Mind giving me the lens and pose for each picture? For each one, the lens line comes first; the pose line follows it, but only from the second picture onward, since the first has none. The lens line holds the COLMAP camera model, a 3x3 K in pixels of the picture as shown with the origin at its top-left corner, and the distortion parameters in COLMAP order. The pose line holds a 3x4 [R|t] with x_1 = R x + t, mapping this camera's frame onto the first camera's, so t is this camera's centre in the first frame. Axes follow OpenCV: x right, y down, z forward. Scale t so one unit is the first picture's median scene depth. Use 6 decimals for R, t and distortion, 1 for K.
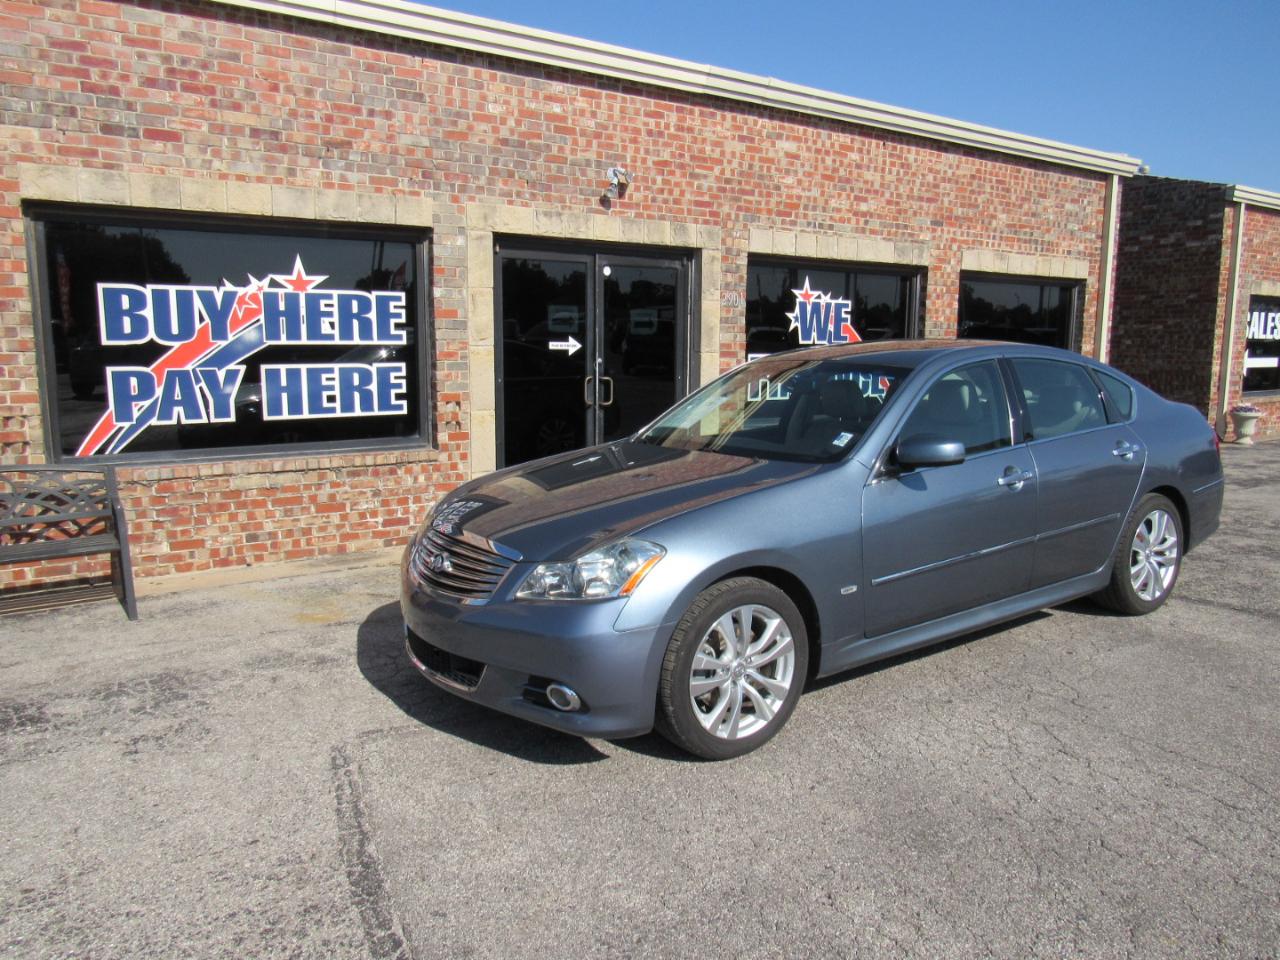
lens RADIAL K [[911.0, 0, 640.0], [0, 911.0, 480.0], [0, 0, 1]] dist [-0.032618, 0.006318]
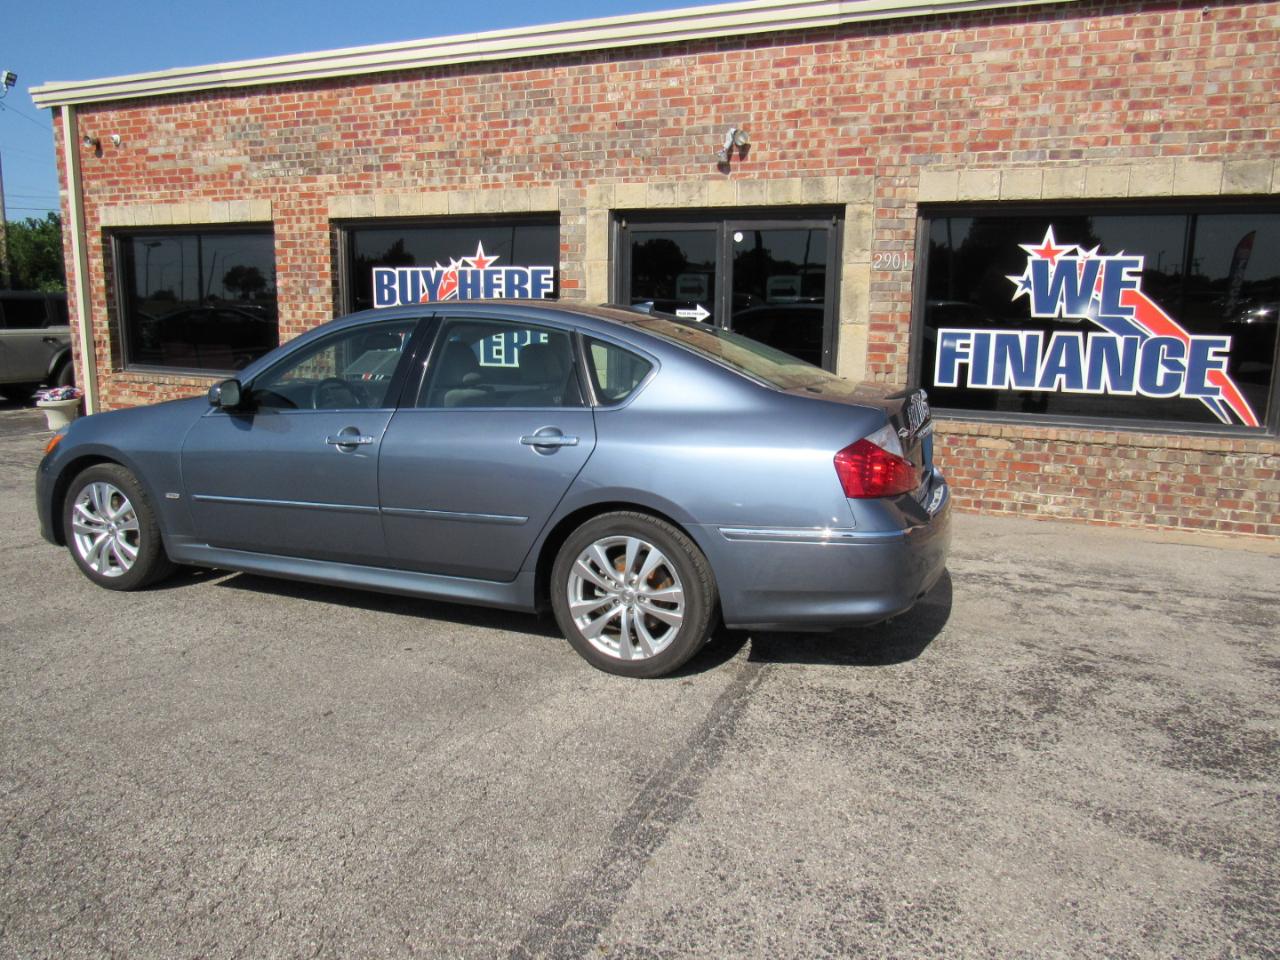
lens RADIAL K [[911.4, 0, 640.0], [0, 911.4, 480.0], [0, 0, 1]] dist [-0.030772, 0.007482]
pose [[0.551842, 0.156347, -0.819162, 0.838512], [-0.139112, 0.985764, 0.094430, -0.057644], [0.822264, 0.061844, 0.565736, 0.428980]]
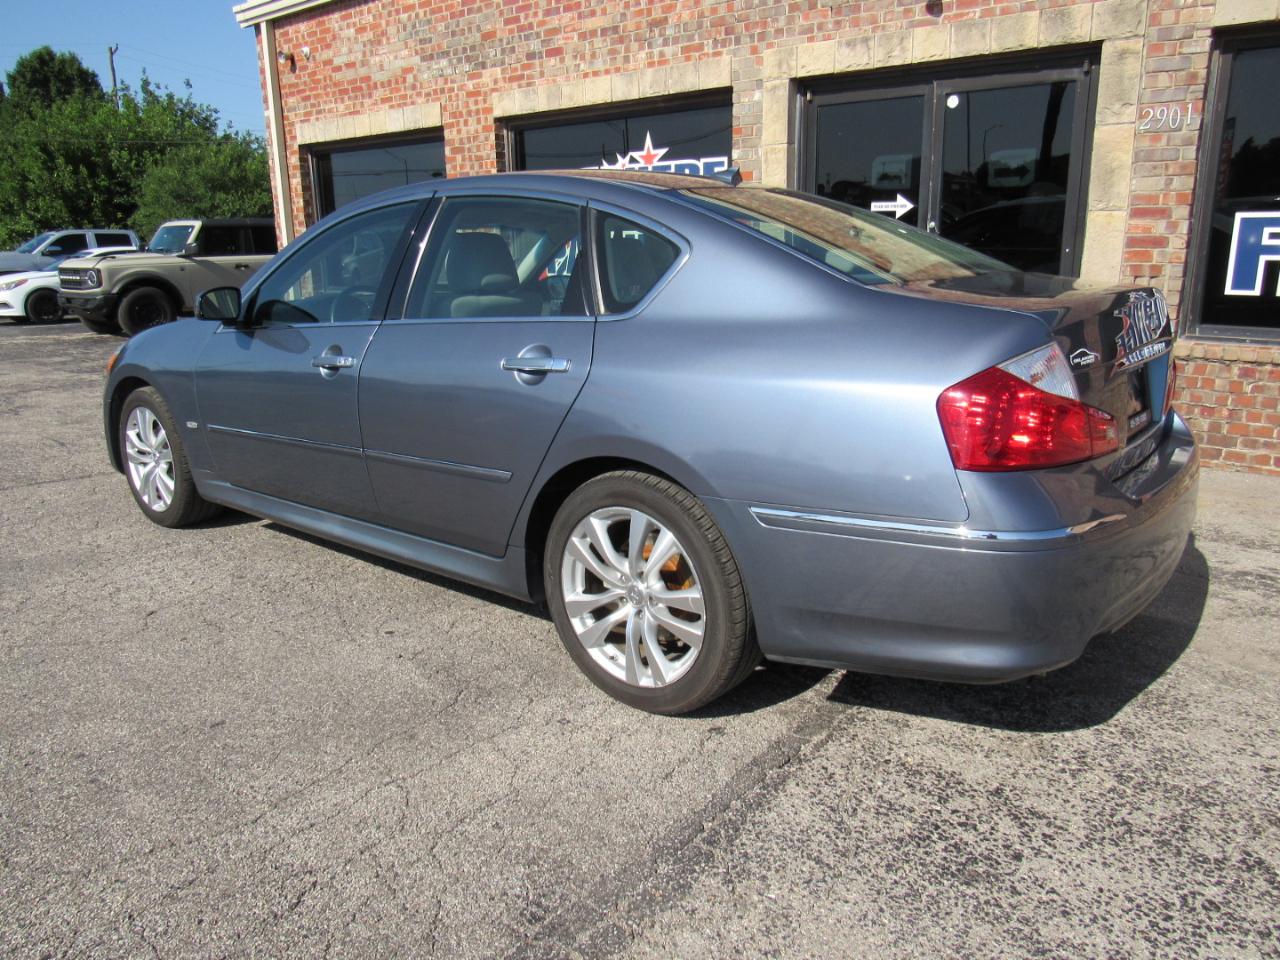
lens RADIAL K [[911.4, 0, 640.0], [0, 911.4, 480.0], [0, 0, 1]] dist [-0.030772, 0.007482]
pose [[0.289303, 0.242383, -0.926042, 0.735974], [-0.127771, 0.968532, 0.213587, -0.061734], [0.948672, 0.056530, 0.311168, 0.613423]]
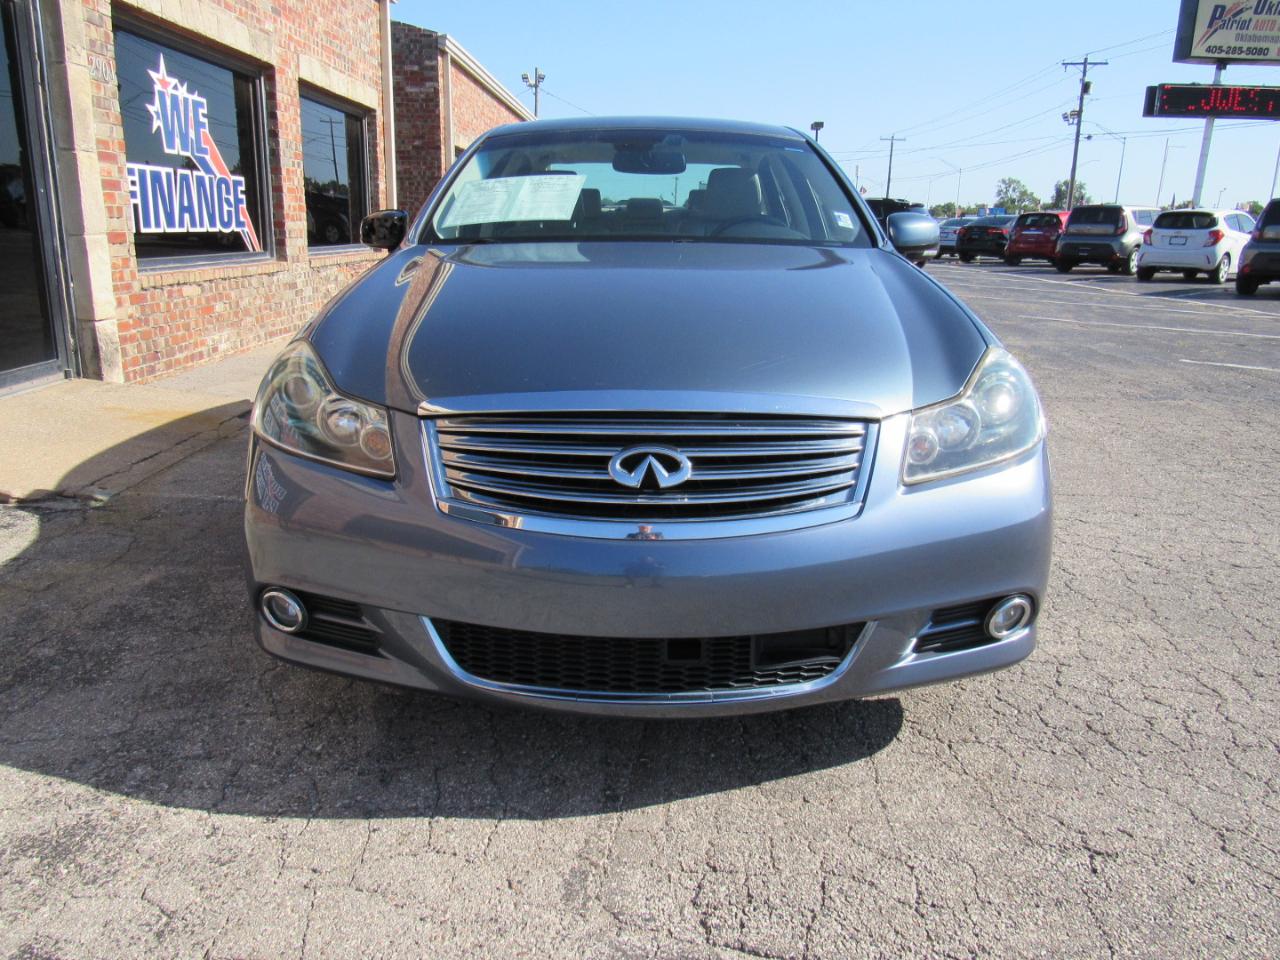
lens RADIAL K [[911.0, 0, 640.0], [0, 911.0, 480.0], [0, 0, 1]] dist [-0.032618, 0.006318]
pose [[0.558423, -0.210411, 0.802428, -0.311530], [0.097103, 0.977228, 0.188671, 0.003919], [-0.823853, -0.027440, 0.566139, 0.388474]]
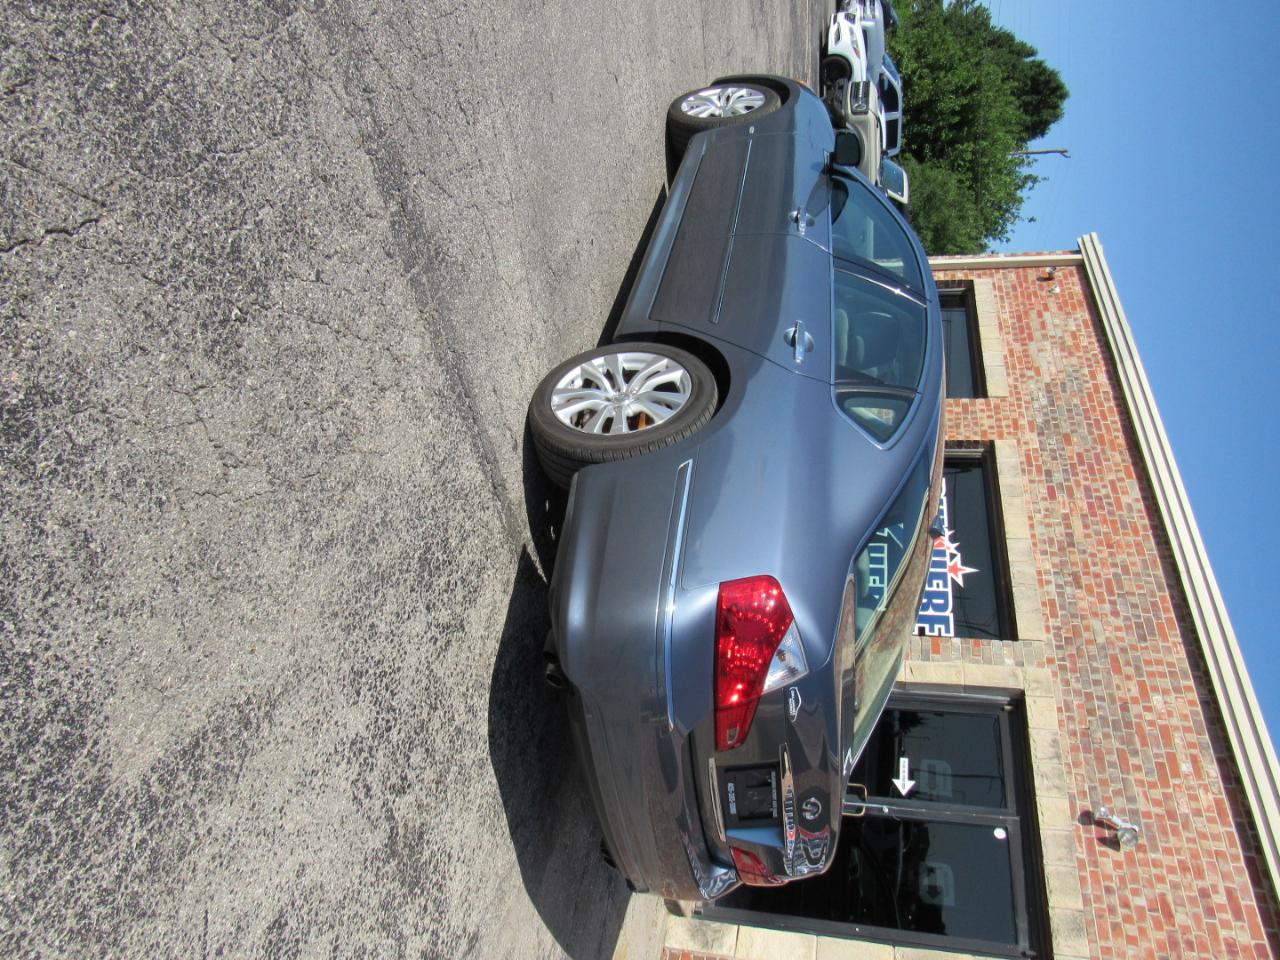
lens RADIAL K [[912.7, 0, 631.2], [0, 912.7, 481.1], [0, 0, 1]] dist [-0.052377, 0.026860]
pose [[-0.261833, 0.120652, -0.957542, 0.868593], [-0.956283, -0.166337, 0.240530, -0.066021], [-0.130254, 0.978660, 0.158930, 0.692781]]
